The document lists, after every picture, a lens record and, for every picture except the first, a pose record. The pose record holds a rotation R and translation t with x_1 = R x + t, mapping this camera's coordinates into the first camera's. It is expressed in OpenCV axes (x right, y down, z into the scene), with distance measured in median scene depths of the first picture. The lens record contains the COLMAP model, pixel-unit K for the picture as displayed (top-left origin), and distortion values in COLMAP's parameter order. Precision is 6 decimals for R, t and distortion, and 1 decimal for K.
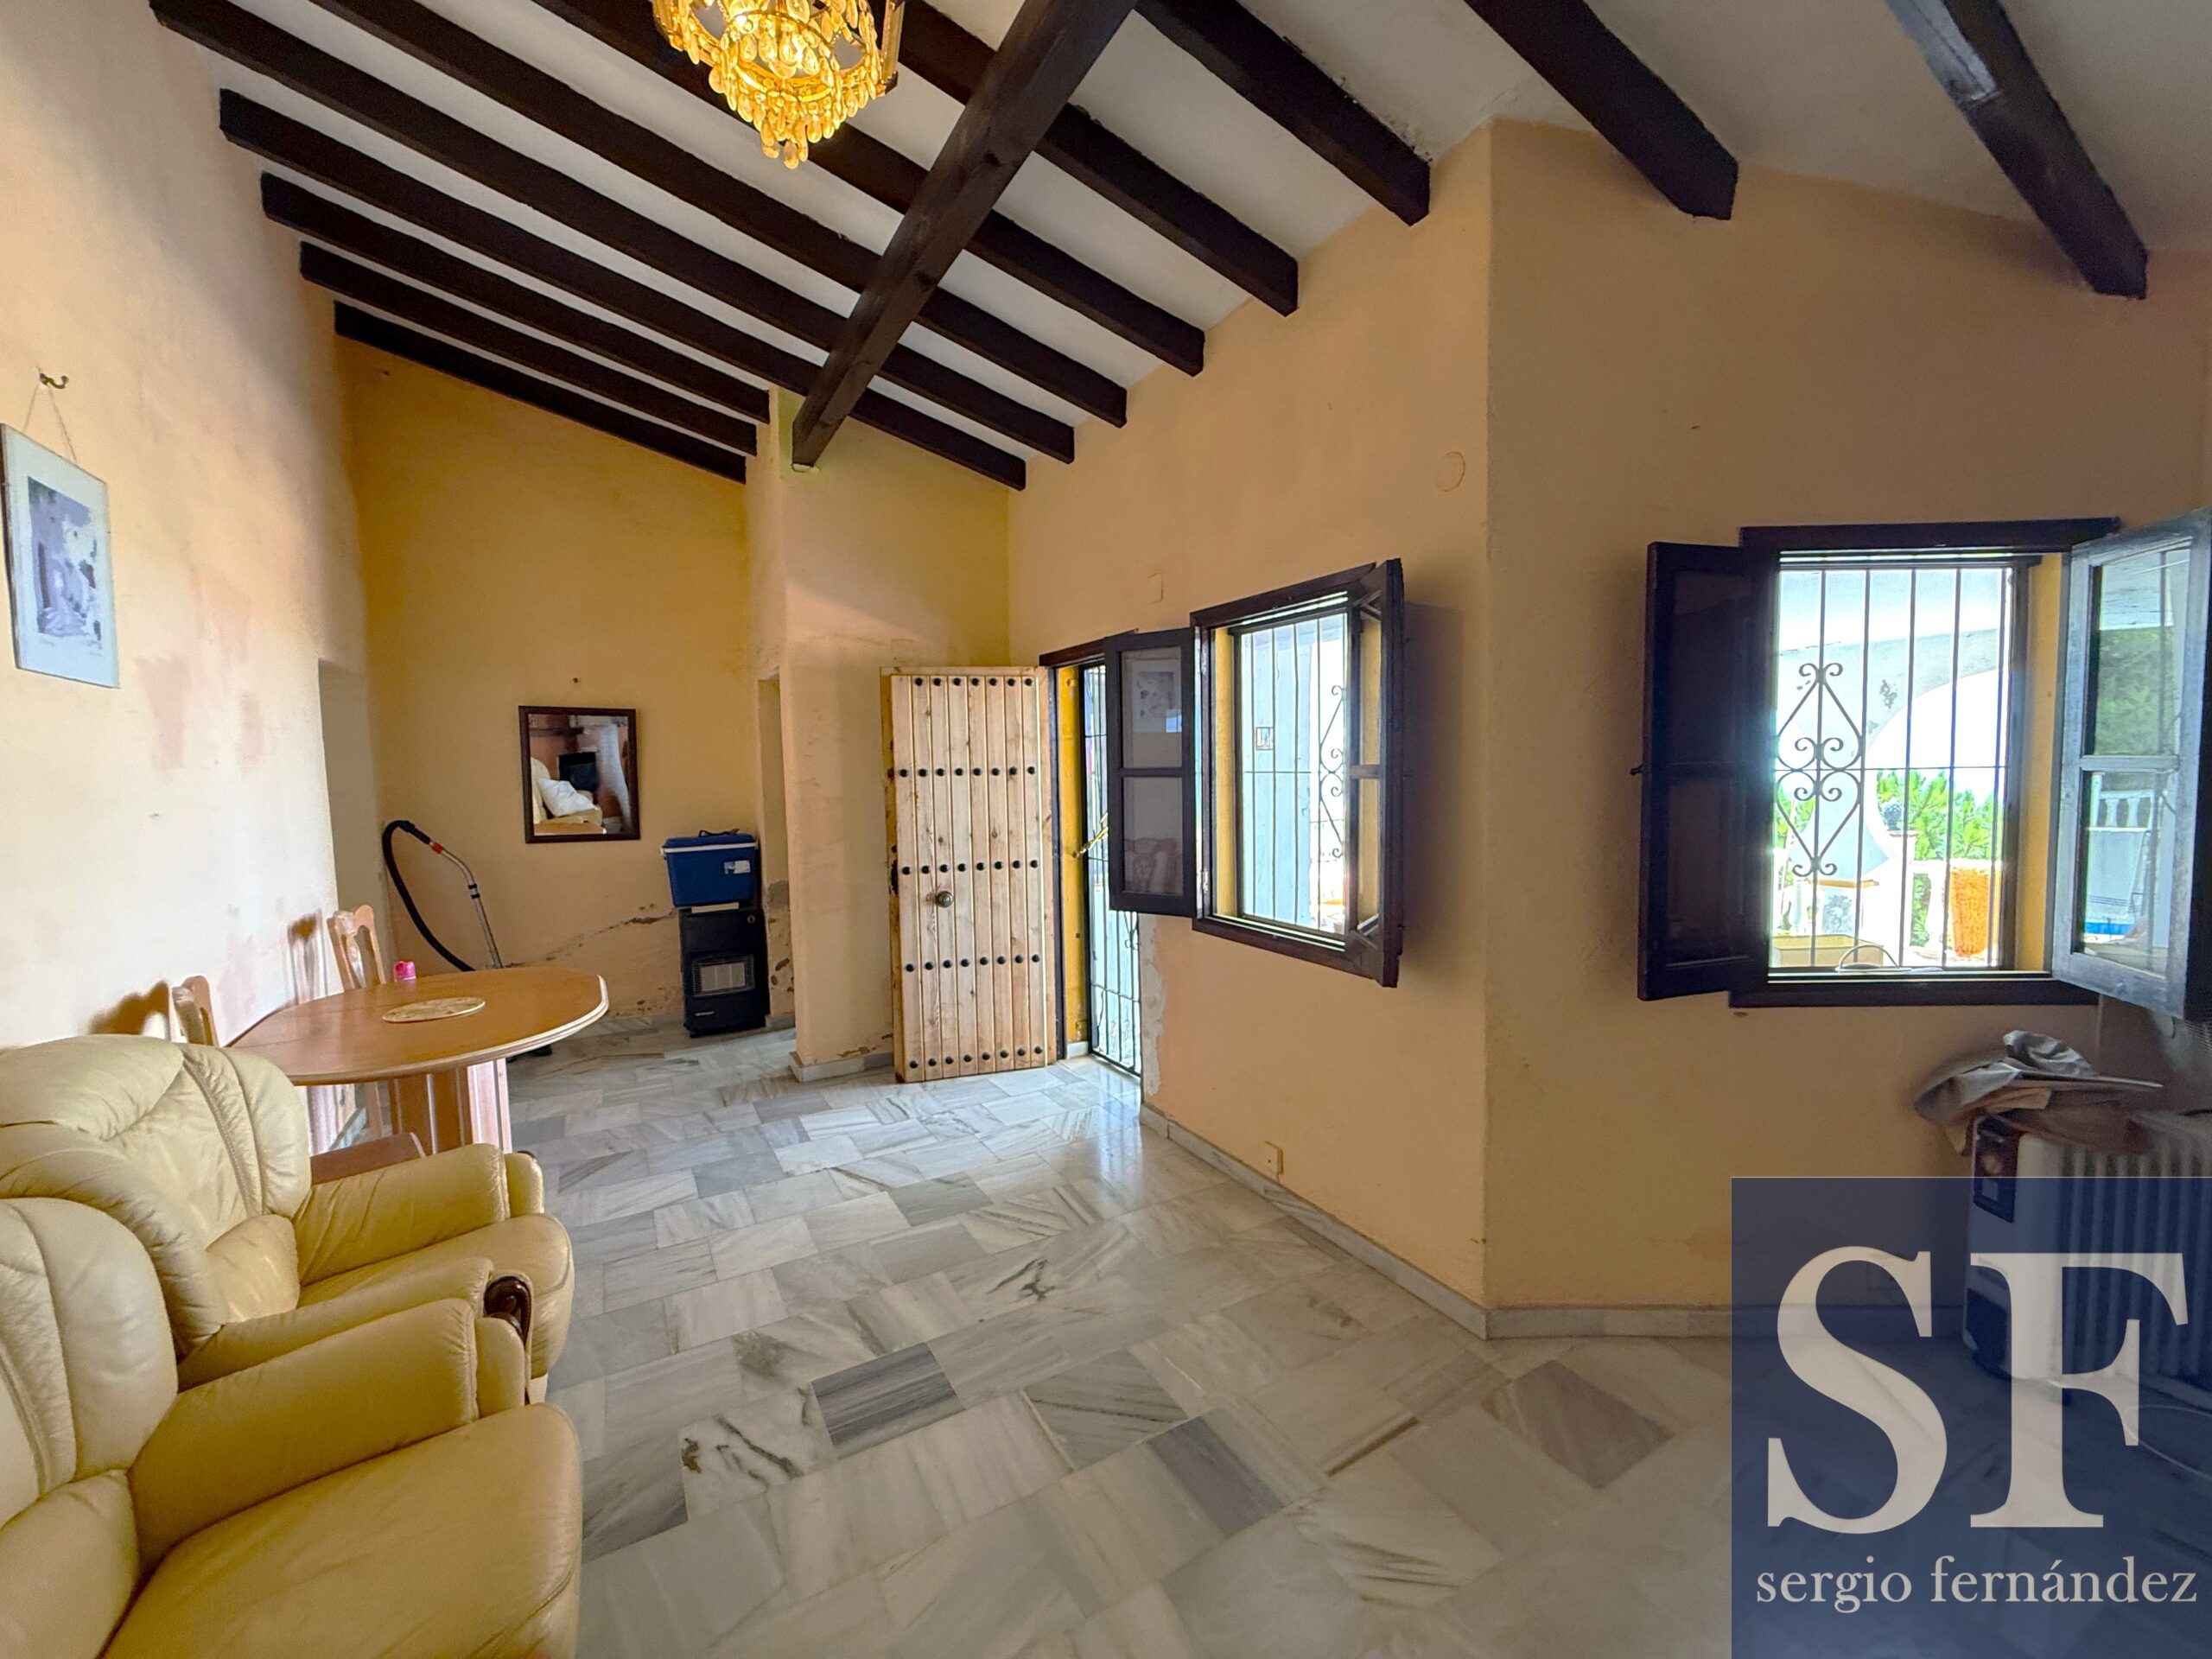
lens RADIAL K [[893.6, 0, 1099.0], [0, 893.6, 824.9], [0, 0, 1]] dist [0.000214, -0.000282]
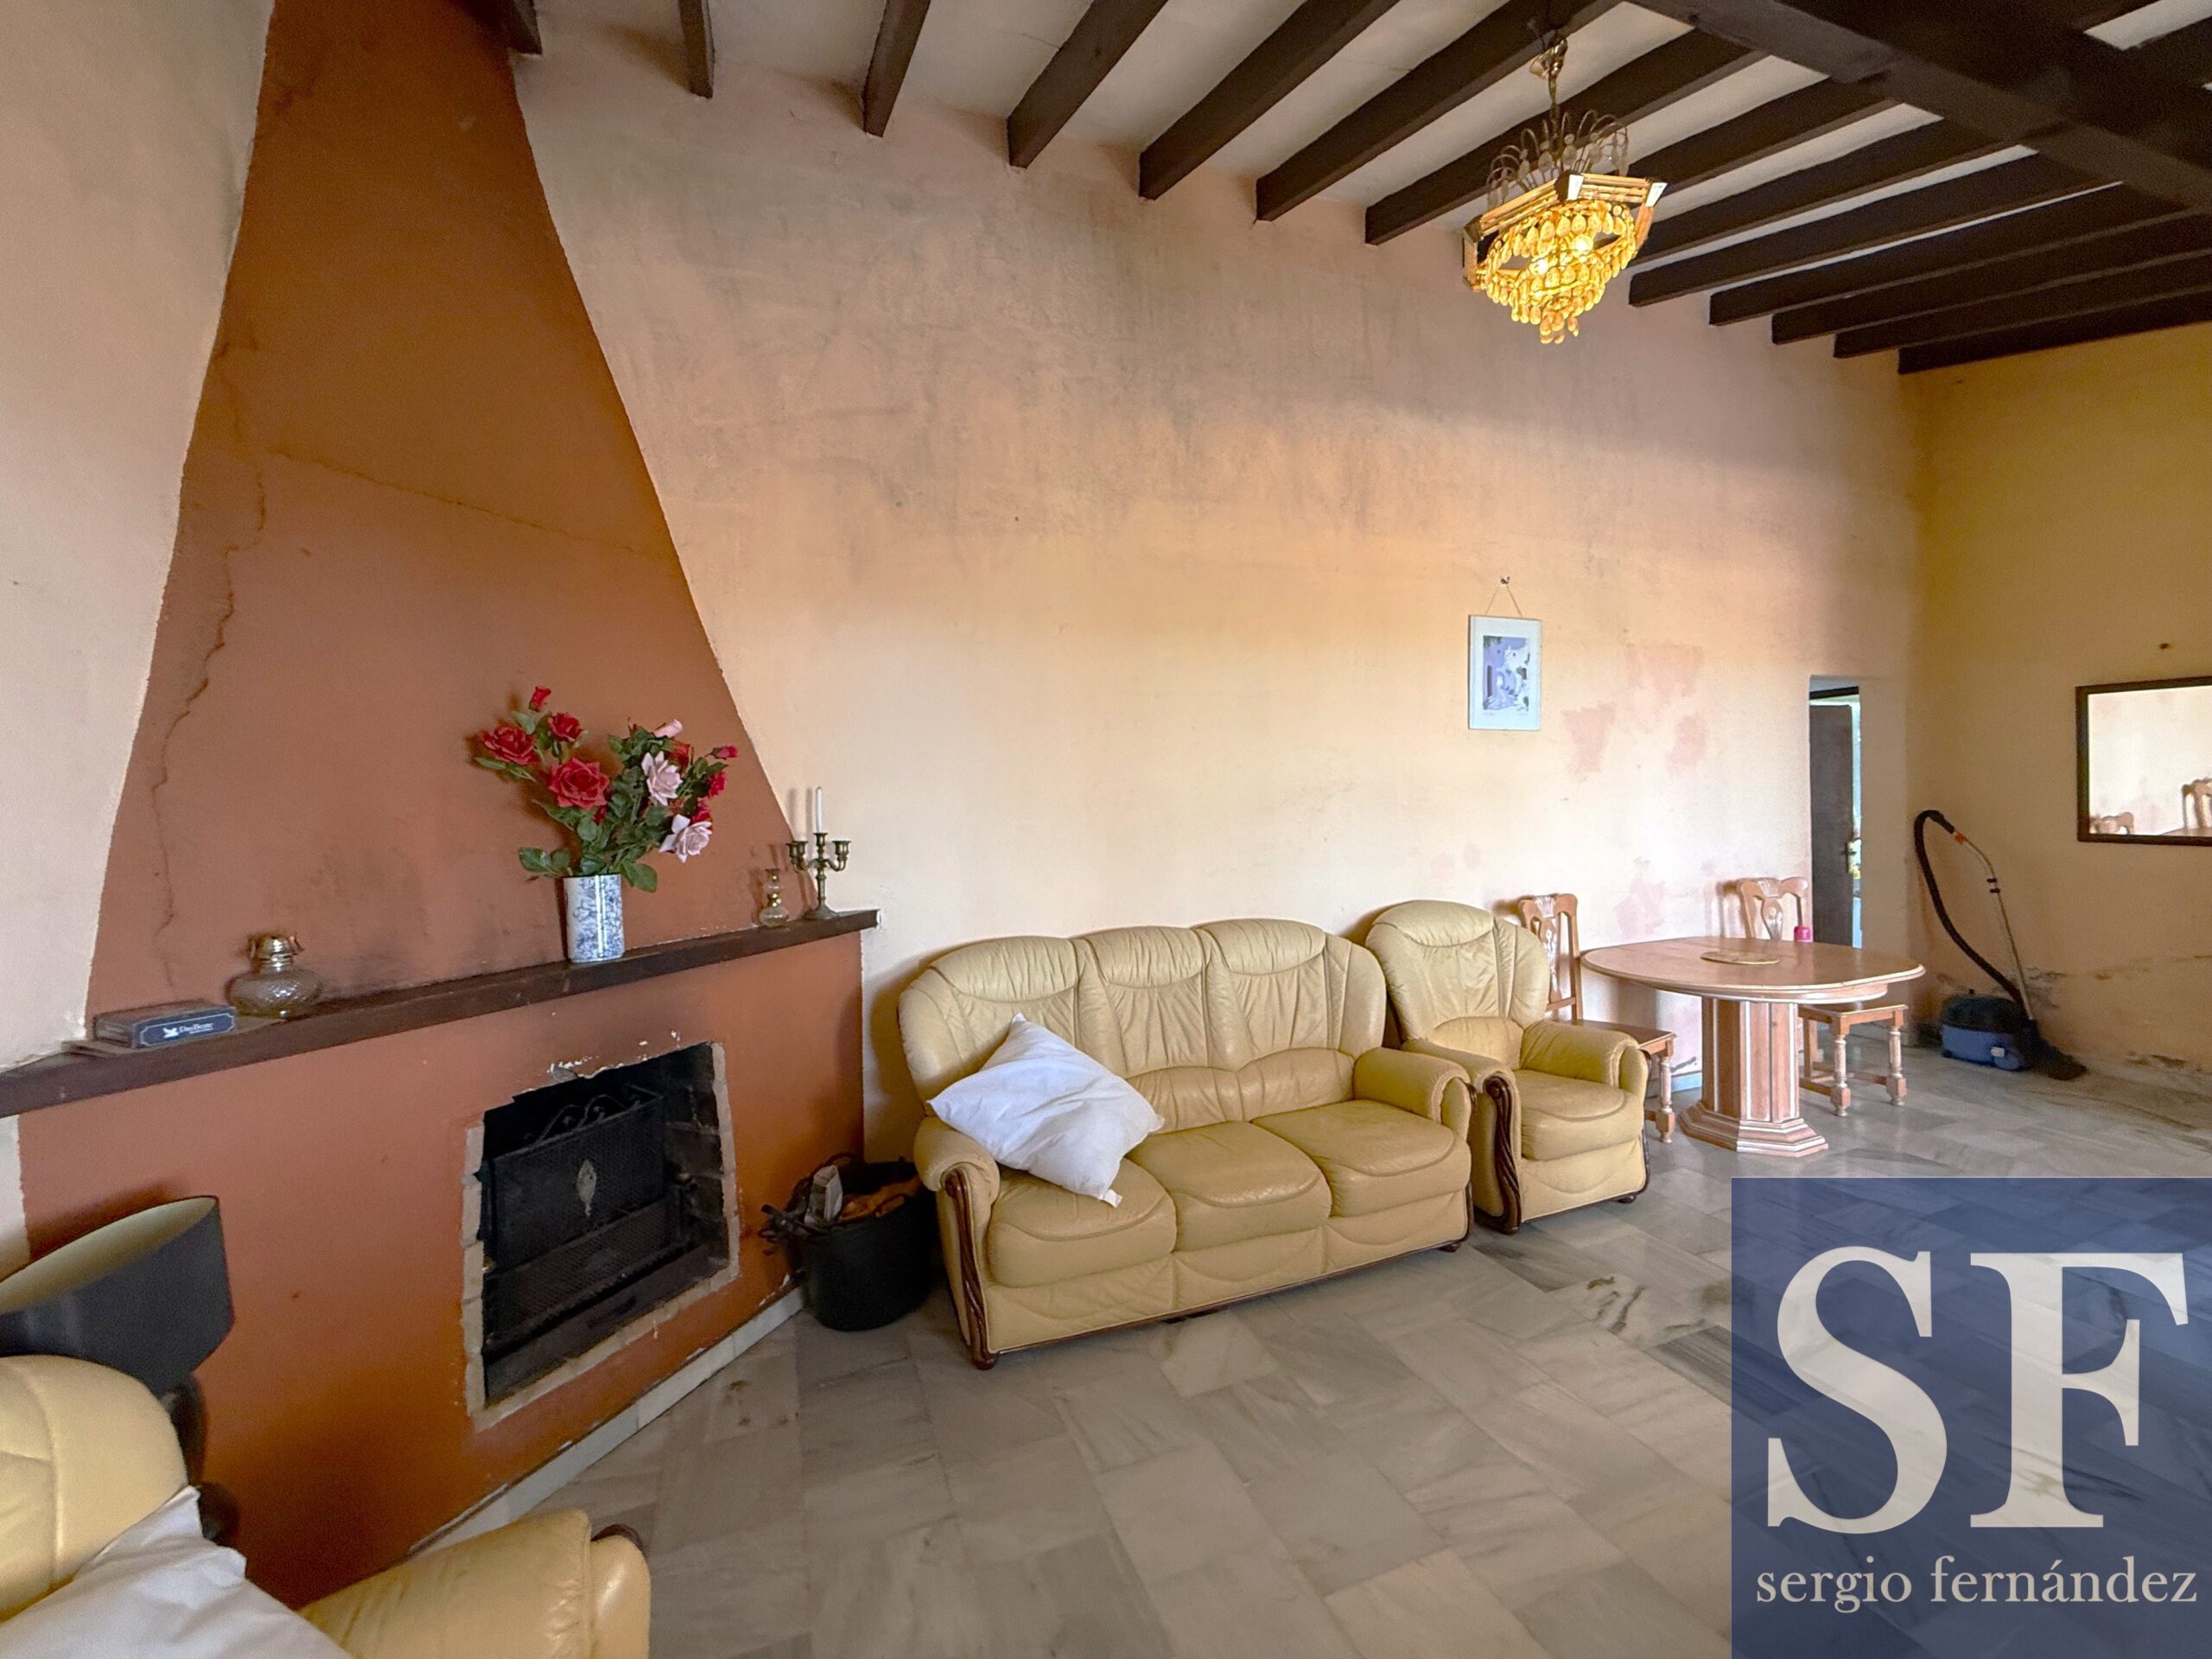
lens RADIAL K [[893.6, 0, 1099.0], [0, 893.6, 824.9], [0, 0, 1]] dist [0.000214, -0.000282]
pose [[-0.162420, 0.056675, -0.985093, 0.787479], [-0.033266, 0.997467, 0.062871, -0.038024], [0.986161, 0.042982, -0.160123, 0.357592]]
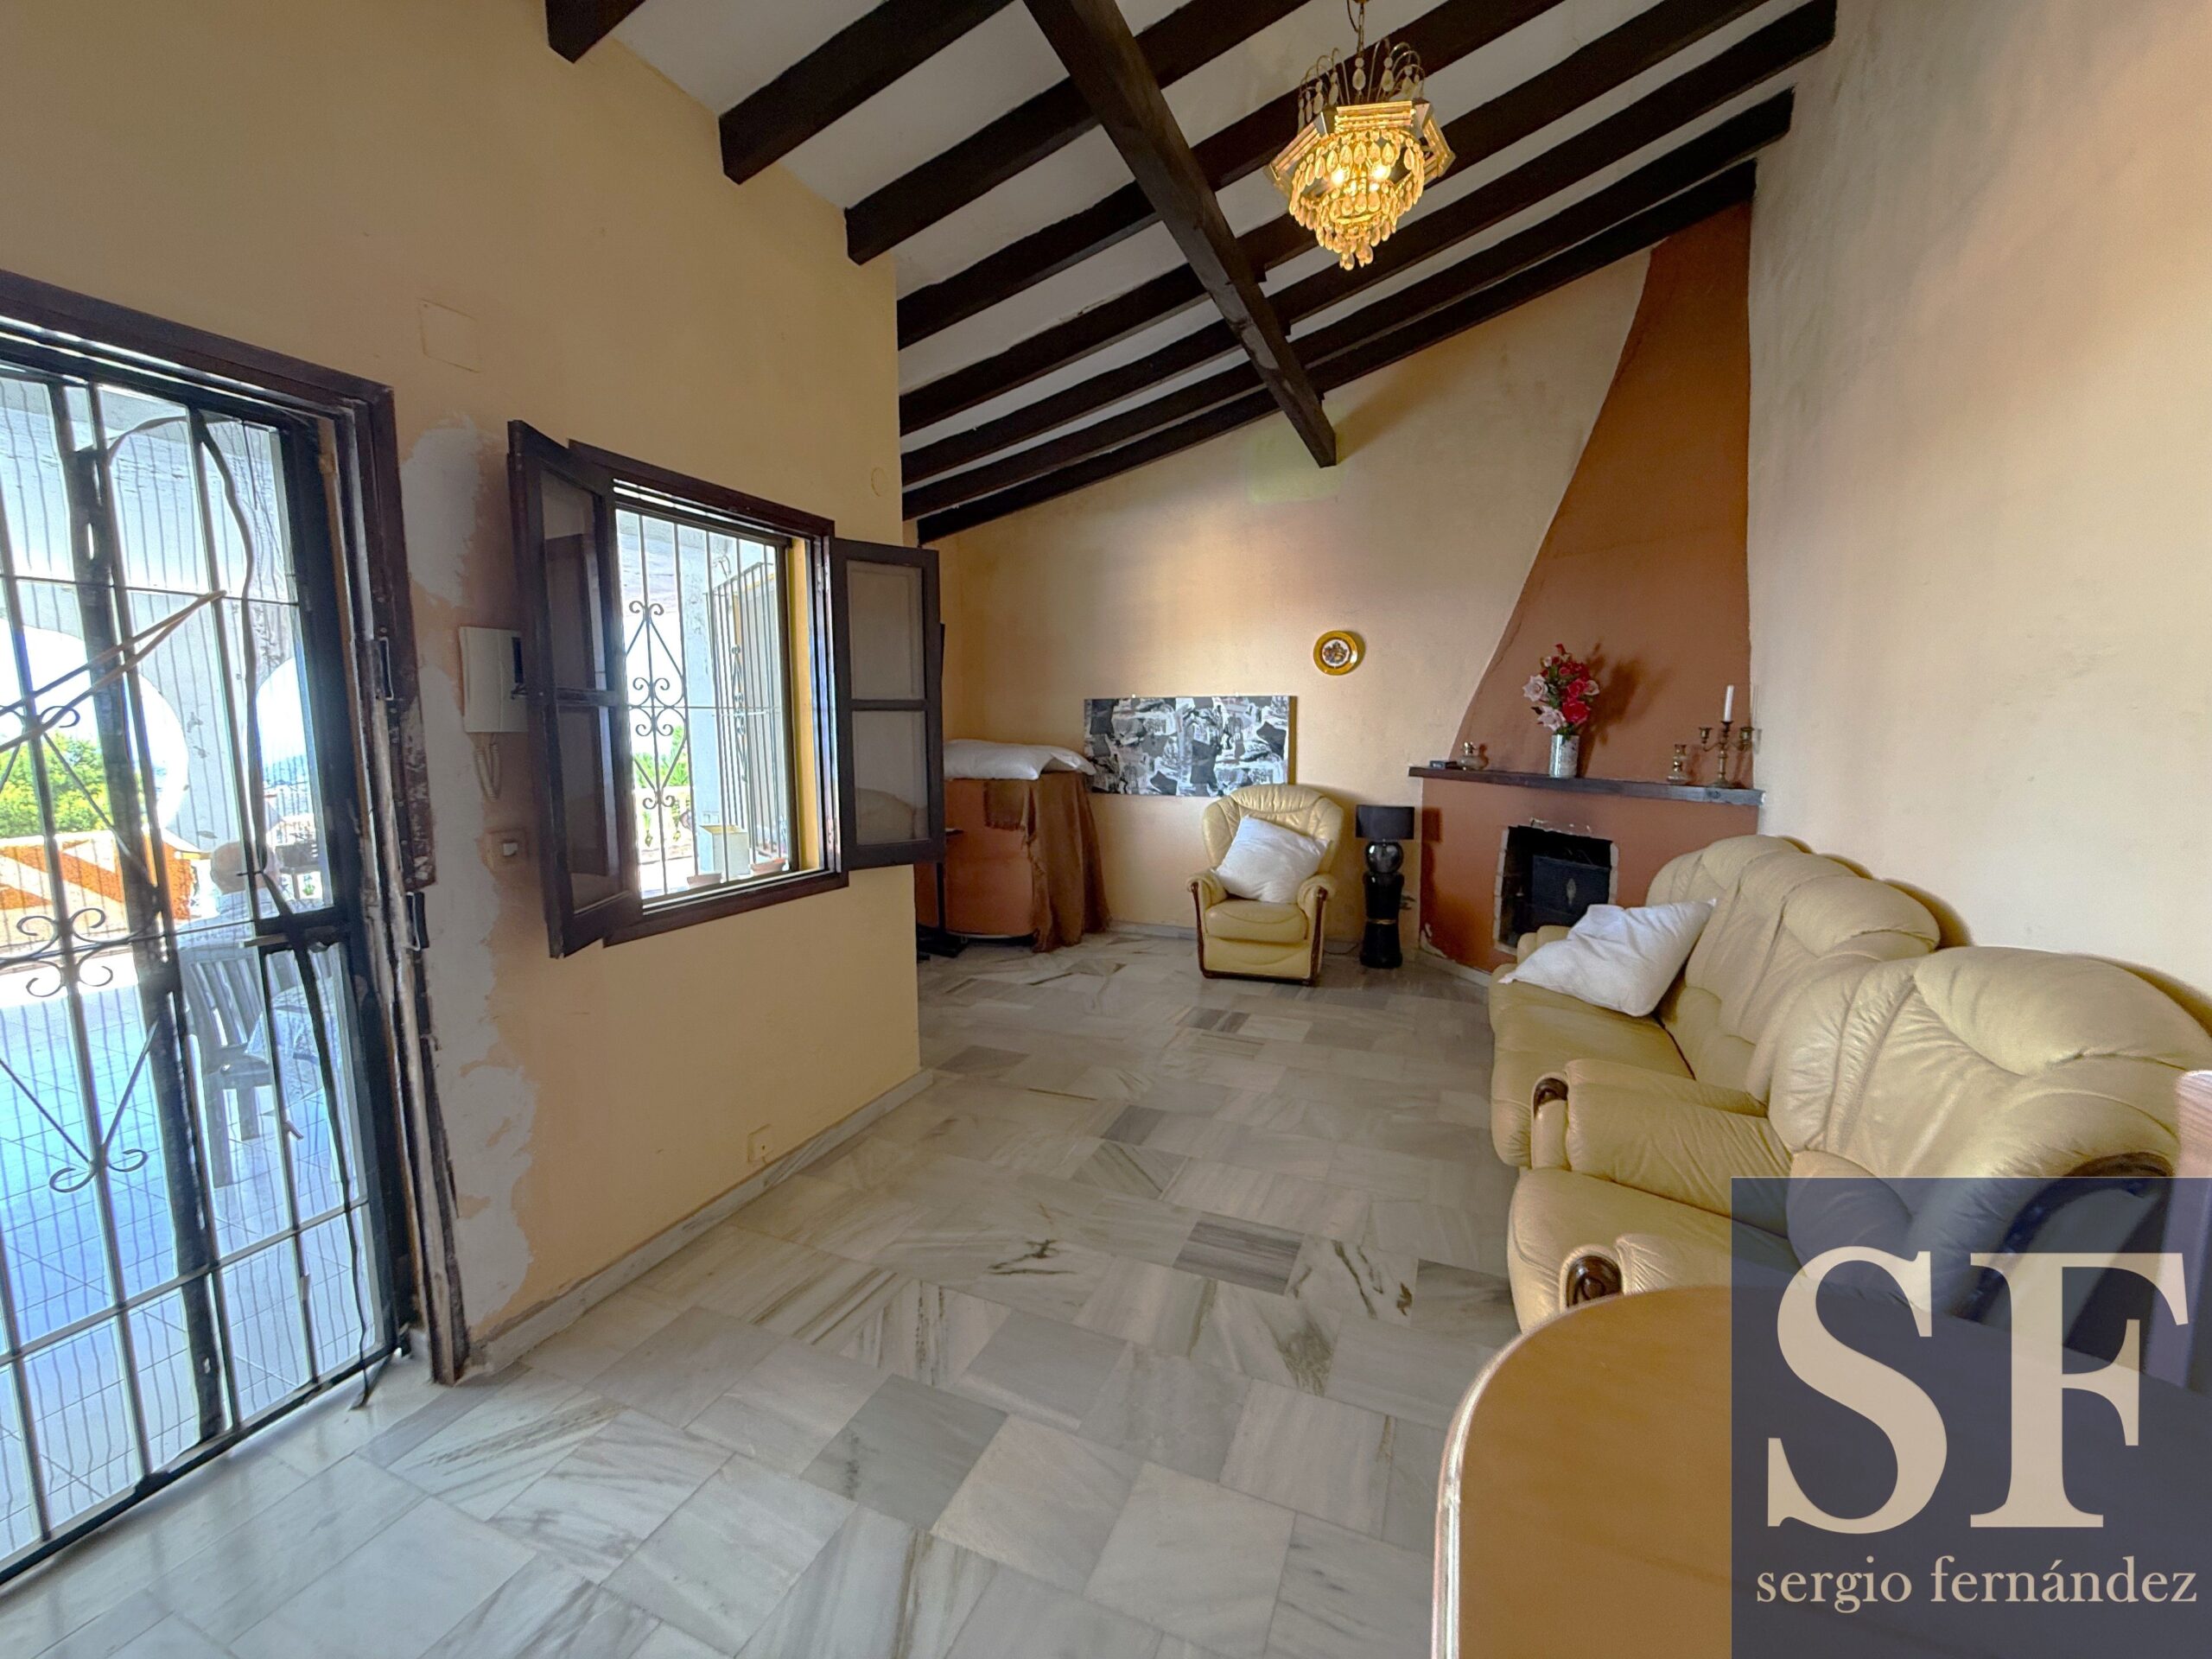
lens RADIAL K [[893.6, 0, 1099.0], [0, 893.6, 824.9], [0, 0, 1]] dist [0.000214, -0.000282]
pose [[-0.605369, -0.077897, 0.792124, -0.873976], [0.066178, 0.986828, 0.147620, -0.062189], [-0.793189, 0.141786, -0.592240, 1.543614]]
